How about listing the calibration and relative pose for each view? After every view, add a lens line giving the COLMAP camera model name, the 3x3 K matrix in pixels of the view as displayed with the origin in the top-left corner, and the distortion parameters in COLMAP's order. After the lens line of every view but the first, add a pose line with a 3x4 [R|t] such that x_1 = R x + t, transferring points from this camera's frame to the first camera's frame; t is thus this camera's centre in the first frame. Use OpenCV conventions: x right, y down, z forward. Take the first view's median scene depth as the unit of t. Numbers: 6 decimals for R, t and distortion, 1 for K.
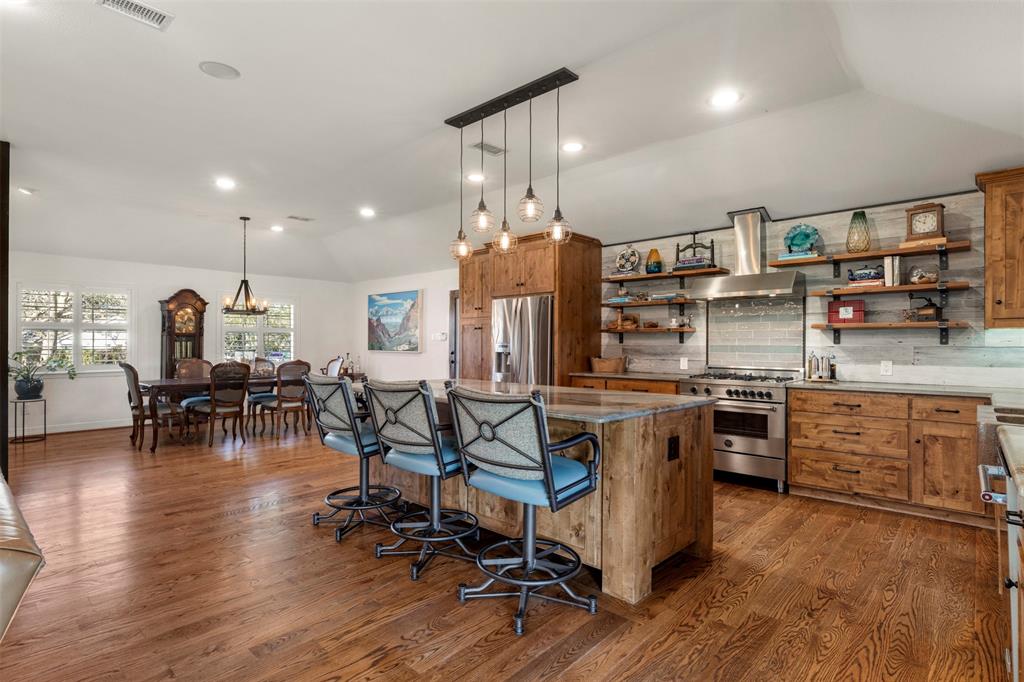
lens RADIAL K [[513.9, 0, 515.4], [0, 513.9, 342.4], [0, 0, 1]] dist [-0.000159, -0.000028]
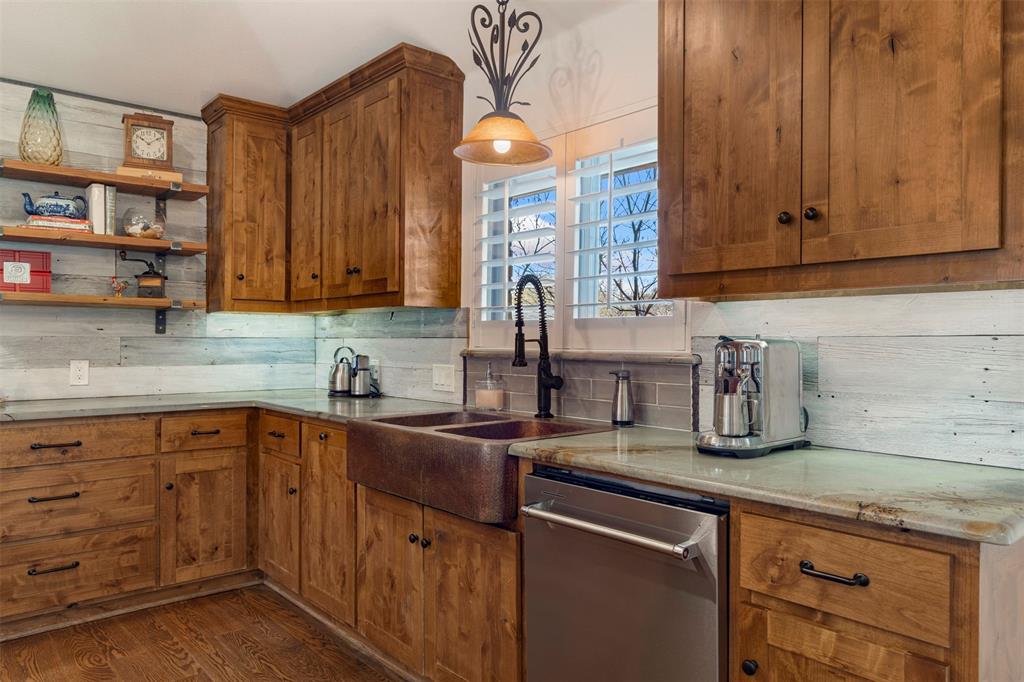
lens RADIAL K [[696.6, 0, 509.8], [0, 696.6, 339.2], [0, 0, 1]] dist [-0.008224, -0.004689]
pose [[0.117987, 0.000914, 0.993015, -0.012054], [-0.008239, 0.999966, 0.000058, 0.007746], [-0.992981, -0.008188, 0.117991, 0.454671]]
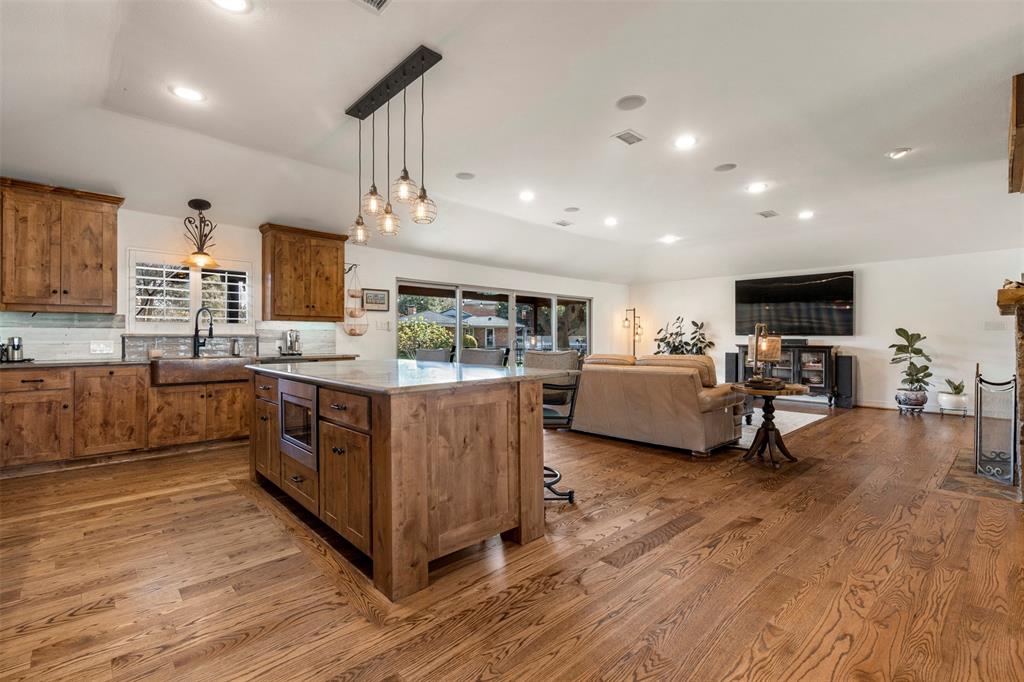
lens RADIAL K [[458.9, 0, 505.4], [0, 458.9, 338.7], [0, 0, 1]] dist [-0.001259, -0.000076]
pose [[-0.996905, -0.002715, 0.078575, -0.266278], [-0.002884, 0.999994, -0.002044, 0.030981], [-0.078569, -0.002264, -0.996906, 1.599680]]
